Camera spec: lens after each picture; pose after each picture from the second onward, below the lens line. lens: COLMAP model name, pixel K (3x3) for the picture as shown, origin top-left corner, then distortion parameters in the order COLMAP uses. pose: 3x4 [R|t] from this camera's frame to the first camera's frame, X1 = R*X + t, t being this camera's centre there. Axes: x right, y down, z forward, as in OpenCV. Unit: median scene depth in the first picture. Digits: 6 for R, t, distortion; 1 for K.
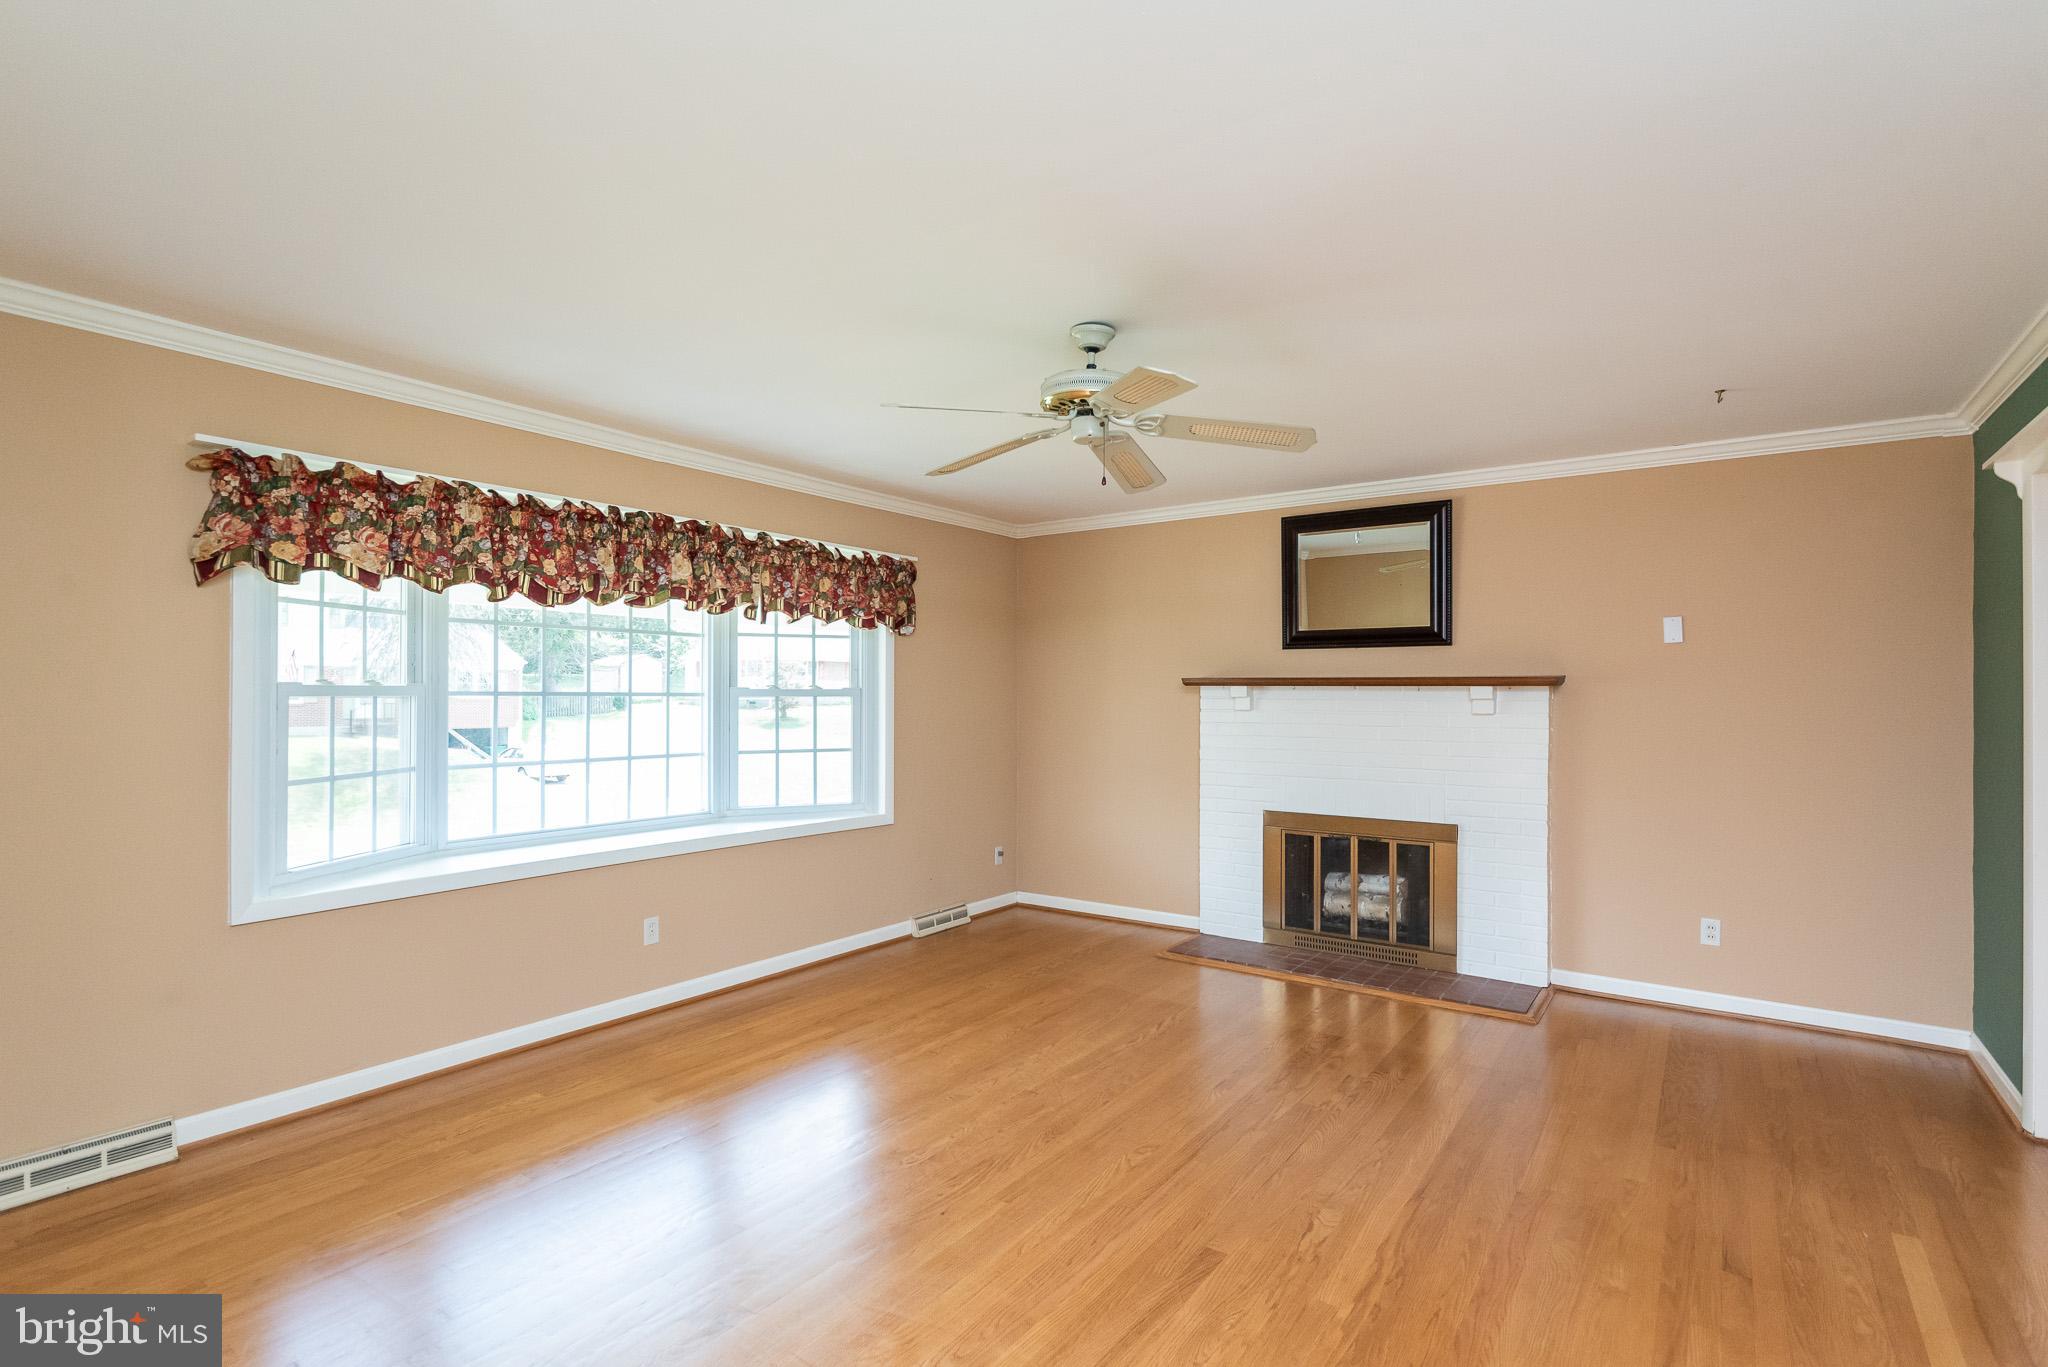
lens RADIAL K [[986.3, 0, 1007.1], [0, 986.3, 697.8], [0, 0, 1]] dist [-0.001450, 0.002721]
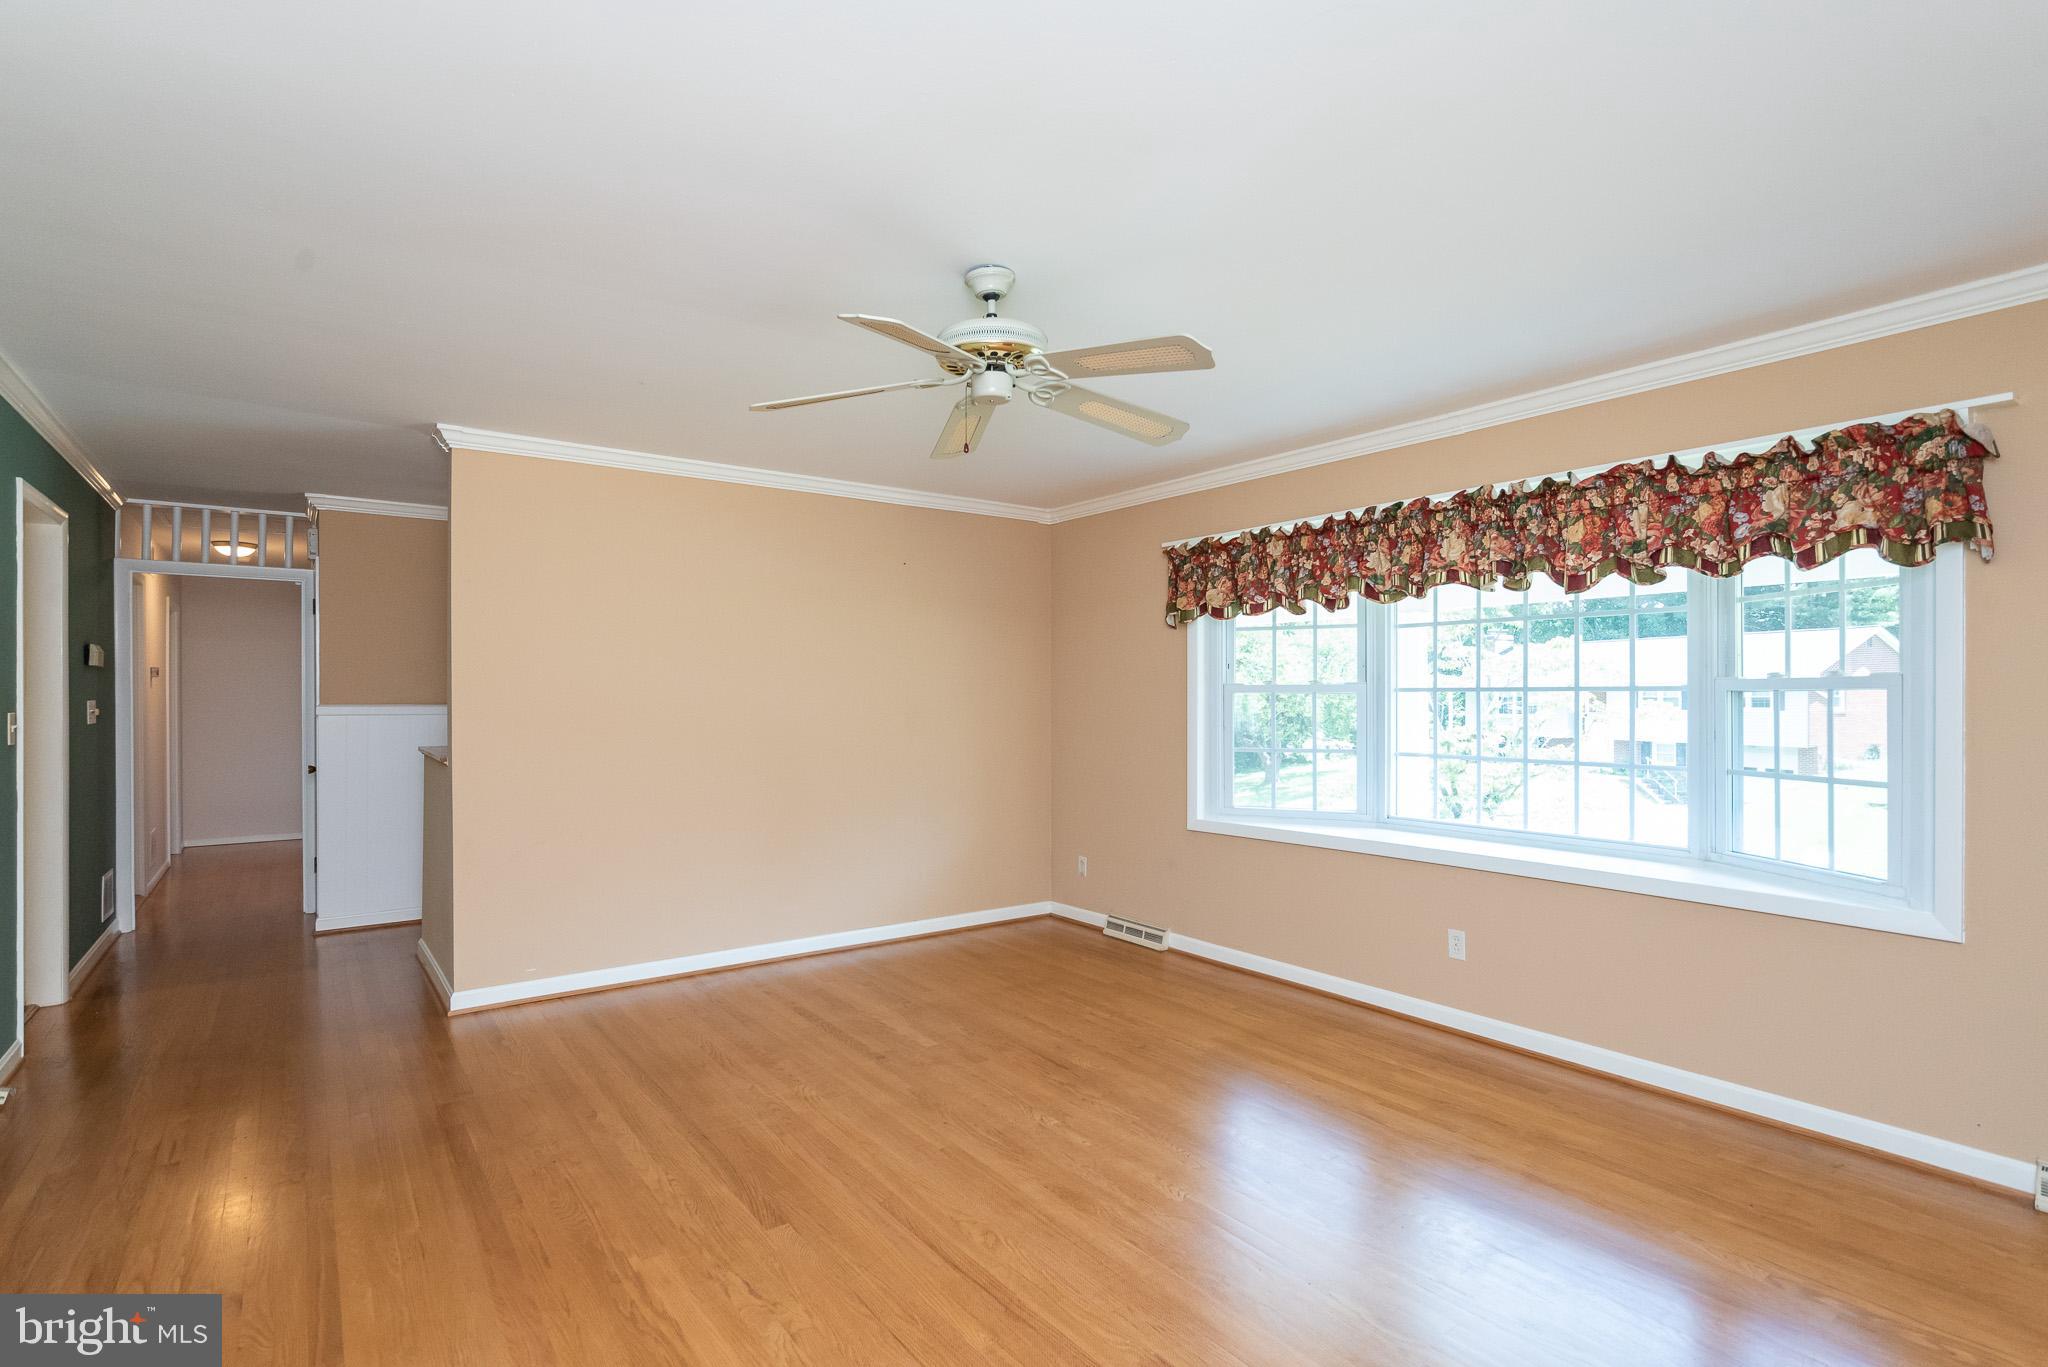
lens RADIAL K [[986.3, 0, 1039.0], [0, 986.3, 713.8], [0, 0, 1]] dist [-0.001450, 0.002721]
pose [[-0.293454, 0.015007, -0.955855, 0.563929], [-0.000101, 0.999876, 0.015729, 0.004751], [0.955973, 0.004712, -0.293416, 0.794767]]
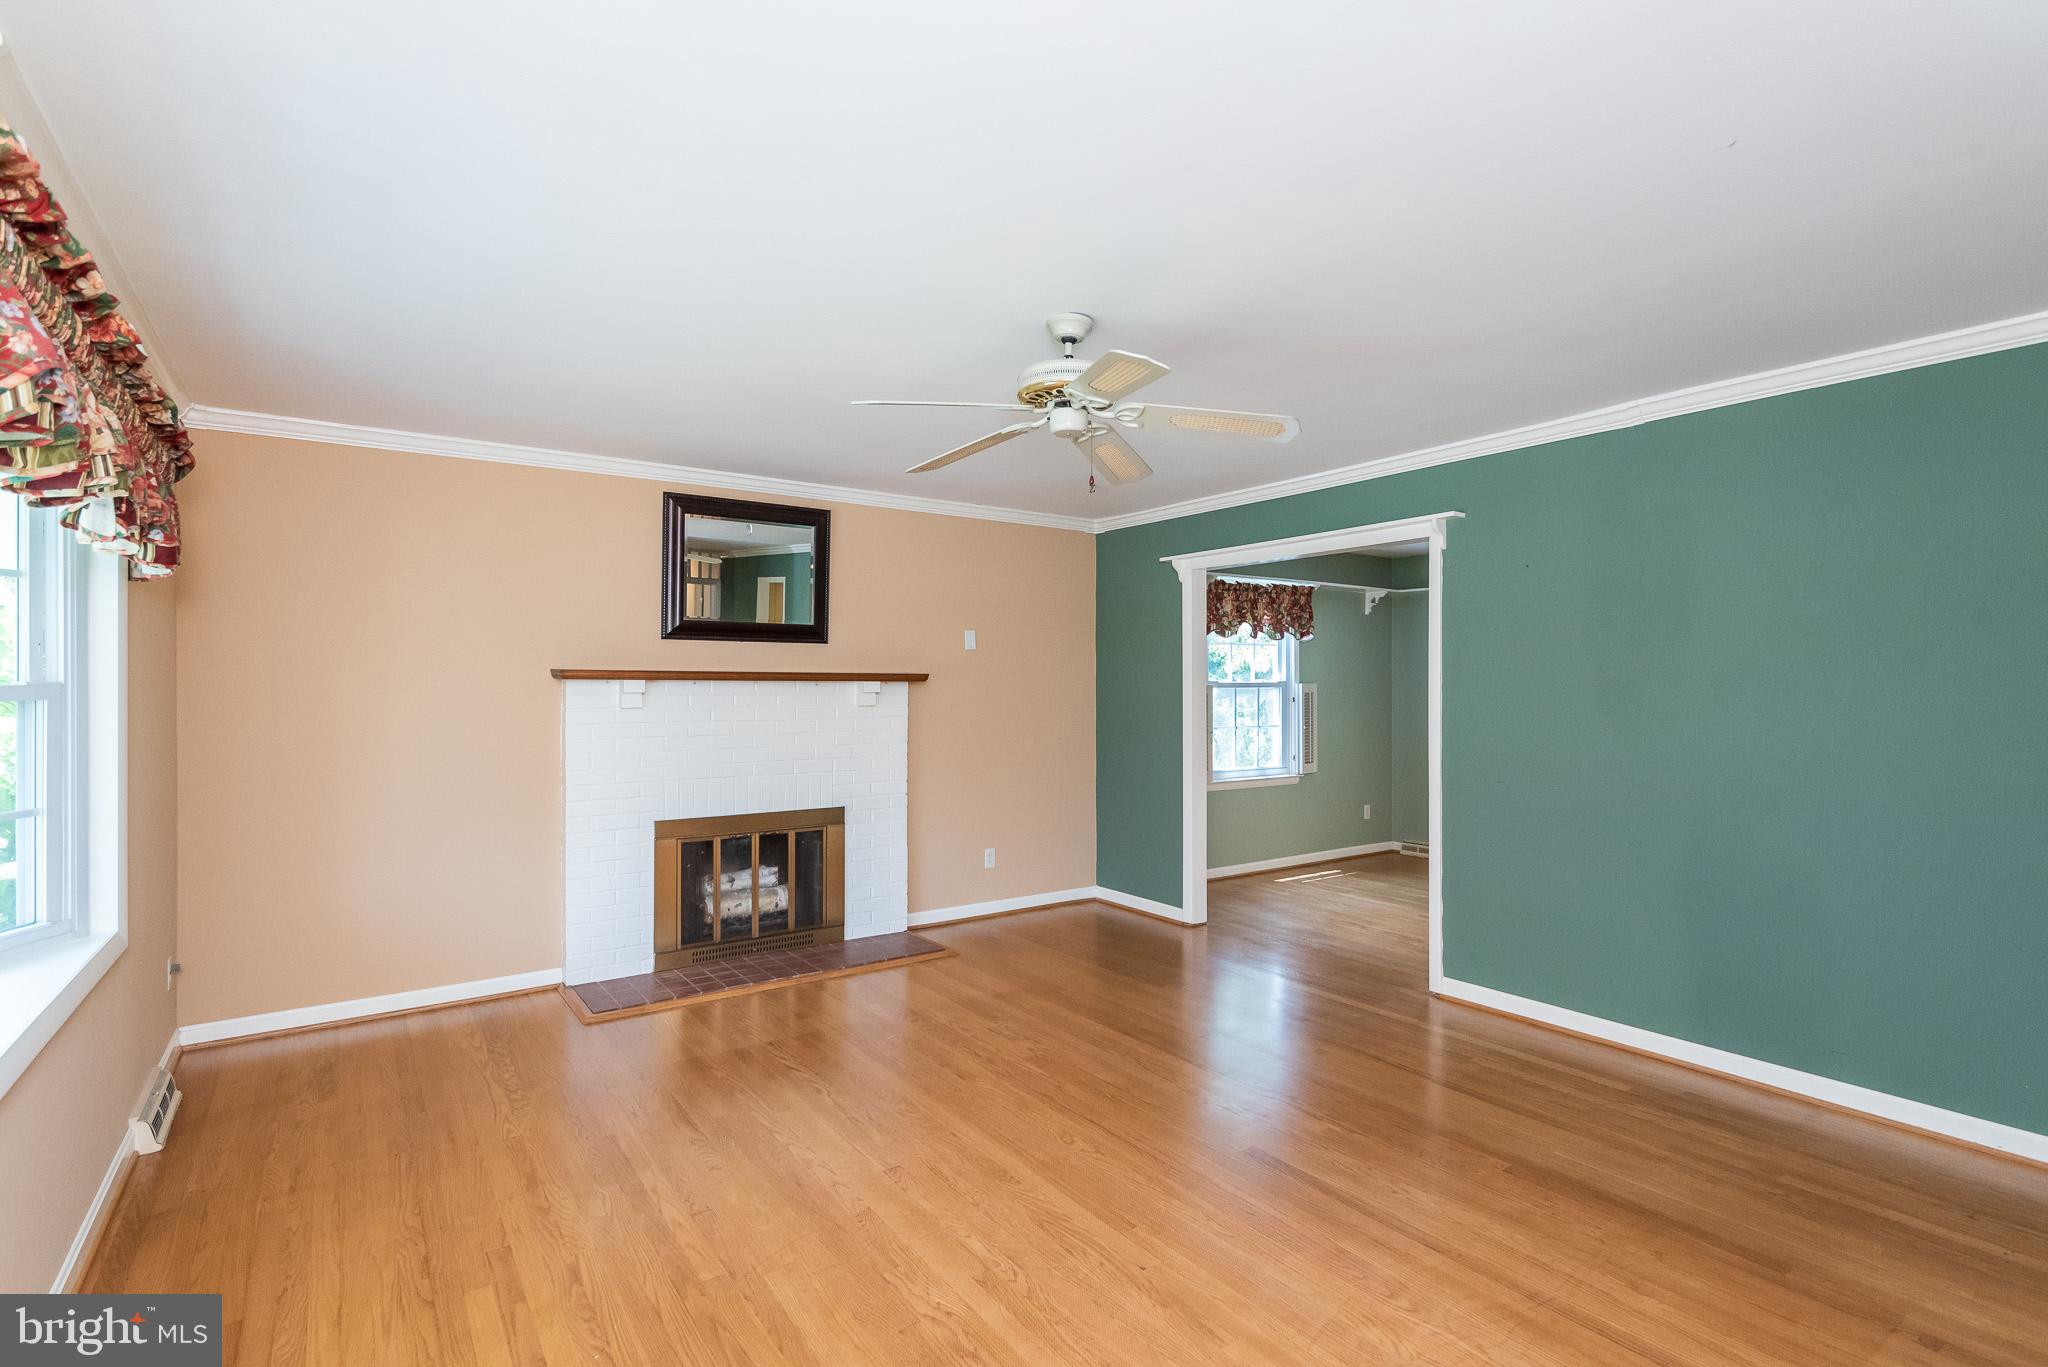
lens RADIAL K [[986.3, 0, 1035.3], [0, 986.3, 682.9], [0, 0, 1]] dist [-0.001450, 0.002721]
pose [[0.303210, 0.001467, 0.952923, -0.534284], [0.005523, 0.999979, -0.003297, -0.004860], [-0.952908, 0.006262, 0.303196, 0.460074]]
